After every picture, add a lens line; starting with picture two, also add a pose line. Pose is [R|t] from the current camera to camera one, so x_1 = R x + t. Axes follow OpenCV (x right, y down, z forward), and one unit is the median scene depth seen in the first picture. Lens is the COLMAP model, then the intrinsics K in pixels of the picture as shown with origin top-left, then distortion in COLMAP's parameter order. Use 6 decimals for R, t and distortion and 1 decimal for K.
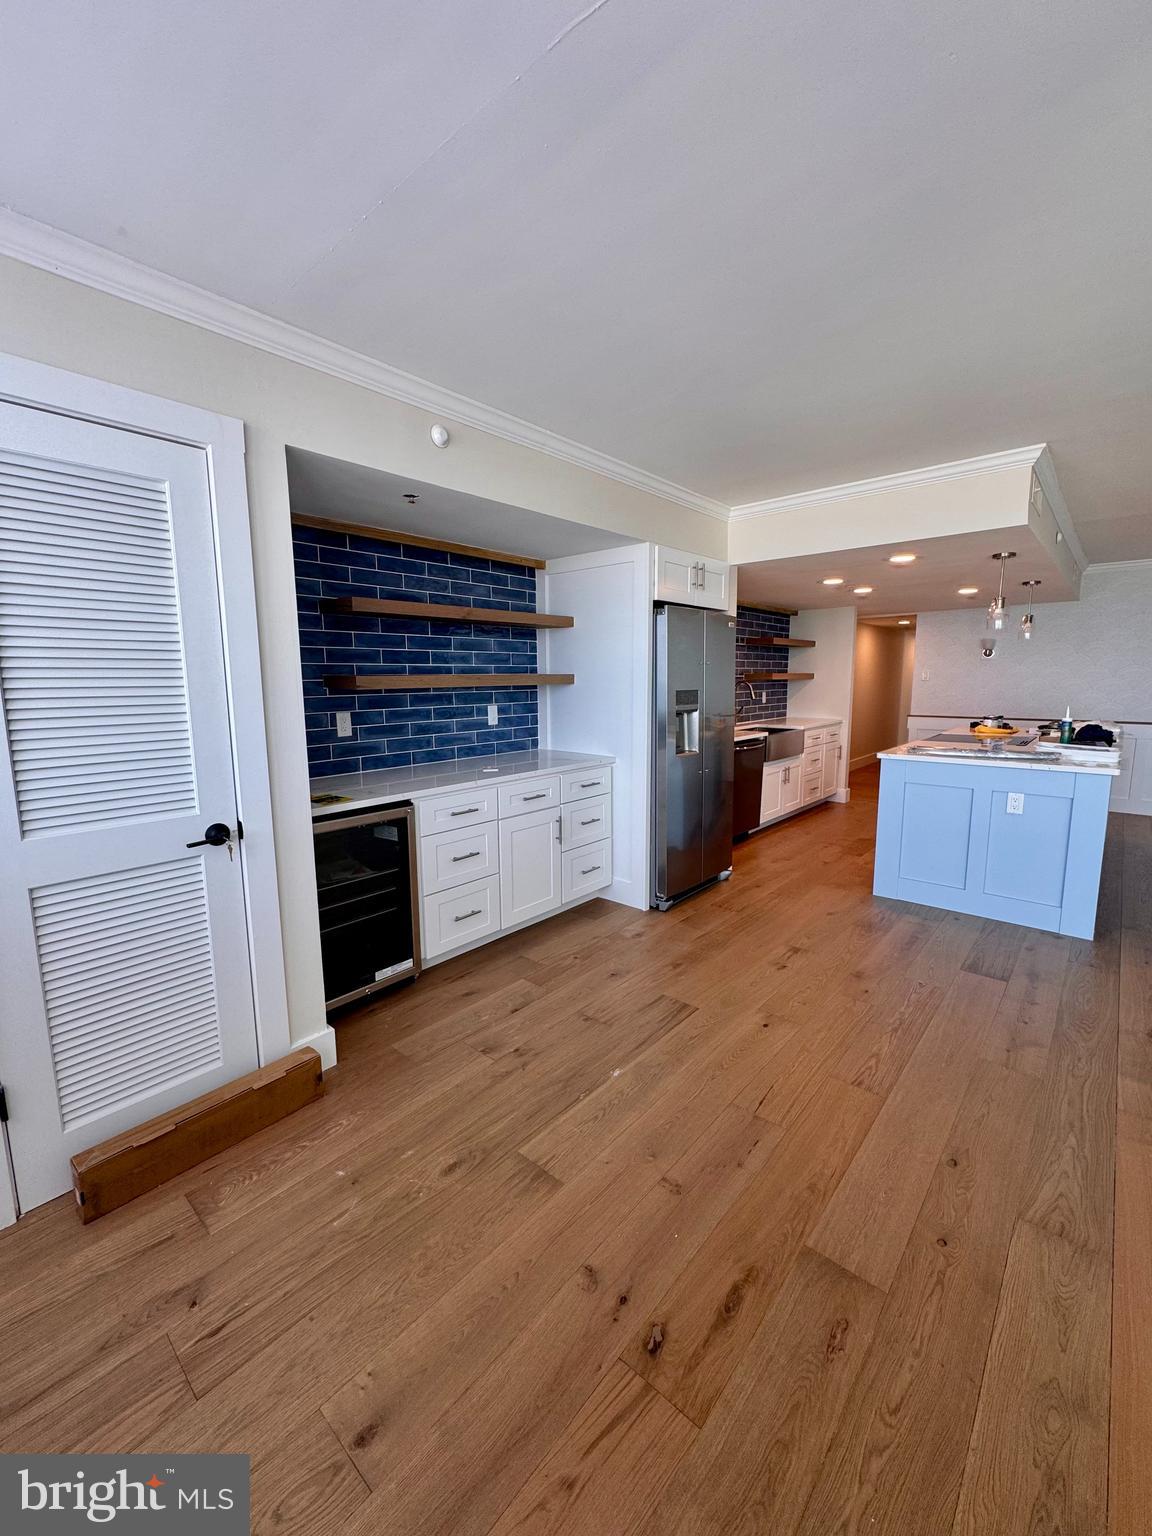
lens RADIAL K [[612.9, 0, 561.1], [0, 612.9, 768.6], [0, 0, 1]] dist [0.001921, 0.000038]
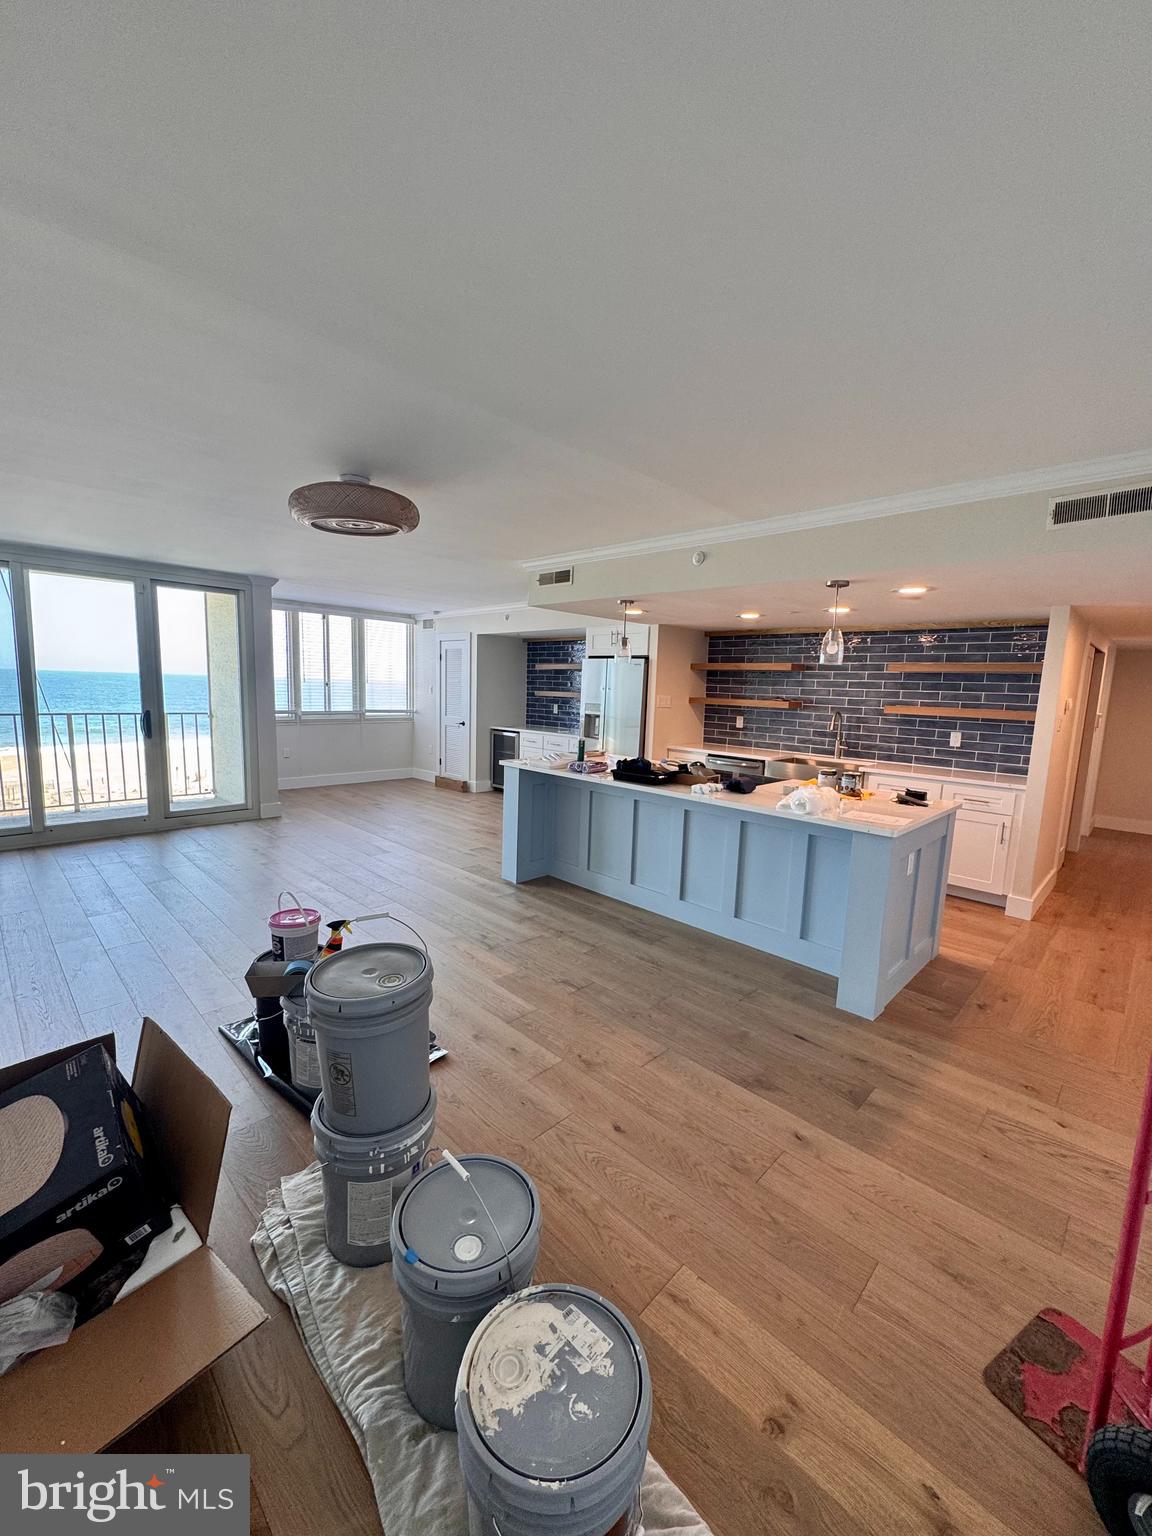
lens RADIAL K [[612.9, 0, 574.4], [0, 612.9, 763.8], [0, 0, 1]] dist [0.001921, 0.000038]
pose [[-0.077180, 0.118571, -0.989942, 1.331249], [-0.191474, 0.972658, 0.131429, -0.052632], [0.978458, 0.199692, -0.052366, 0.273648]]
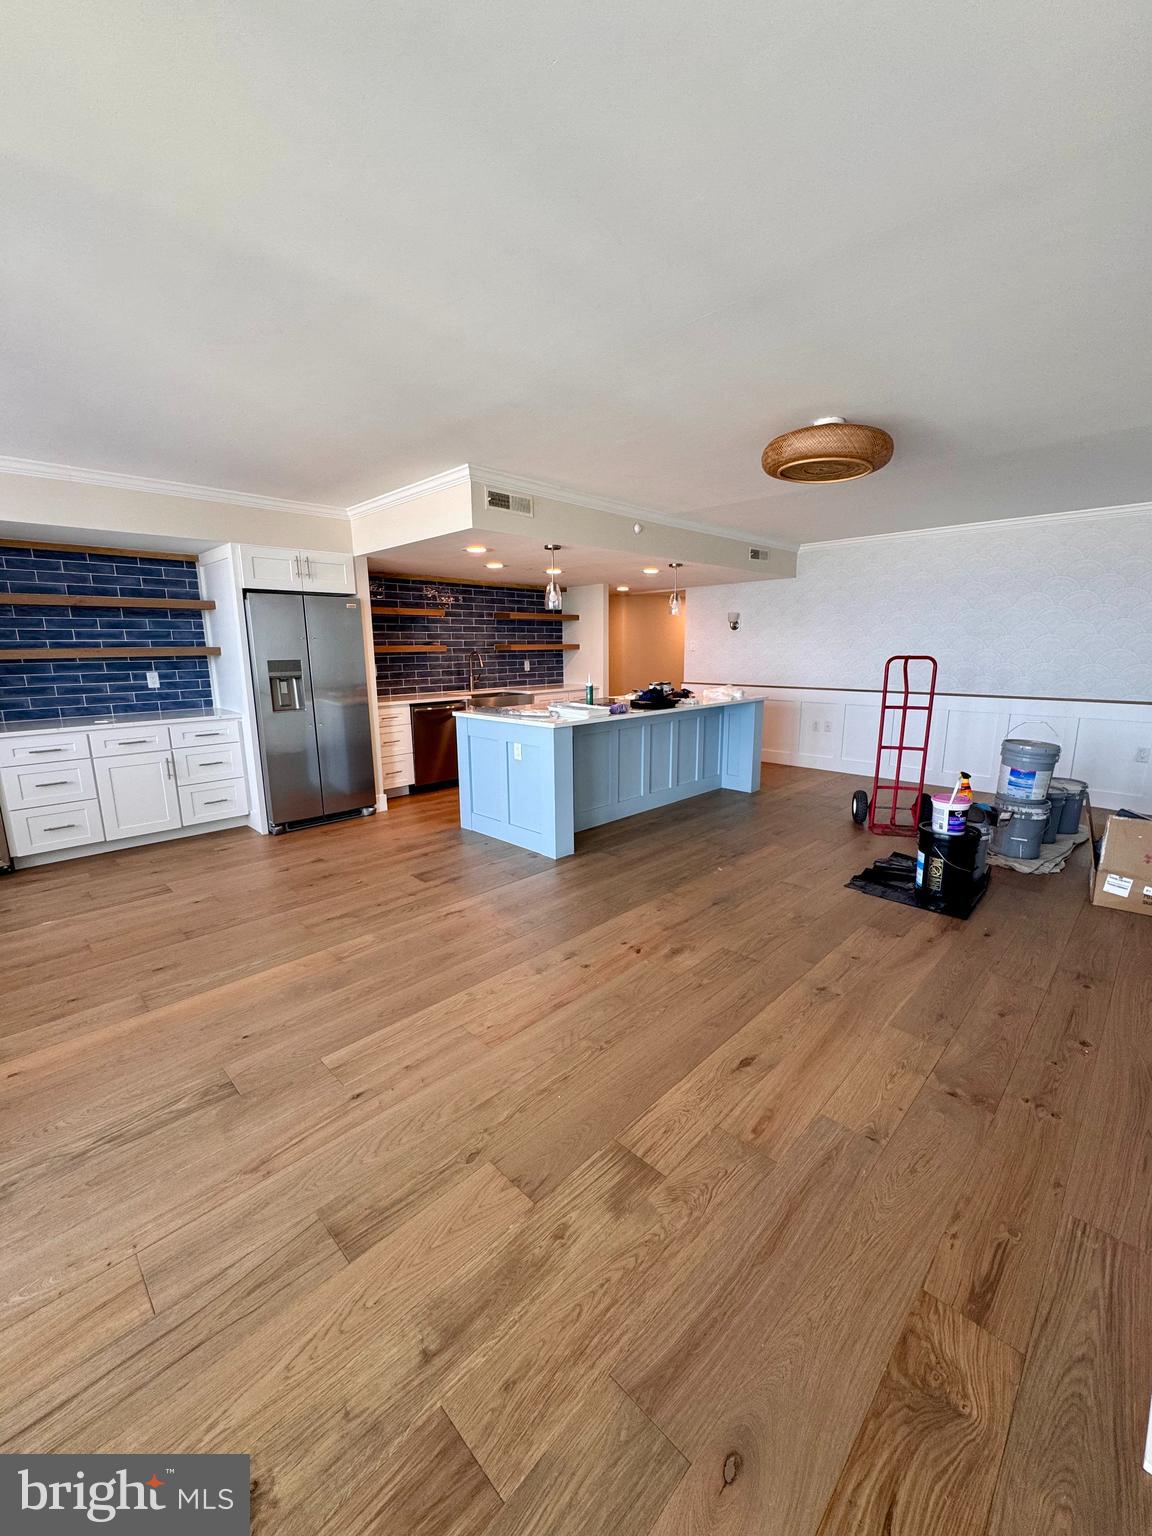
lens RADIAL K [[612.9, 0, 592.4], [0, 612.9, 767.2], [0, 0, 1]] dist [0.001921, 0.000038]
pose [[0.997402, 0.011969, -0.071035, 0.919538], [-0.008487, 0.998757, 0.049126, 0.023928], [0.071534, -0.048395, 0.996263, -0.218358]]
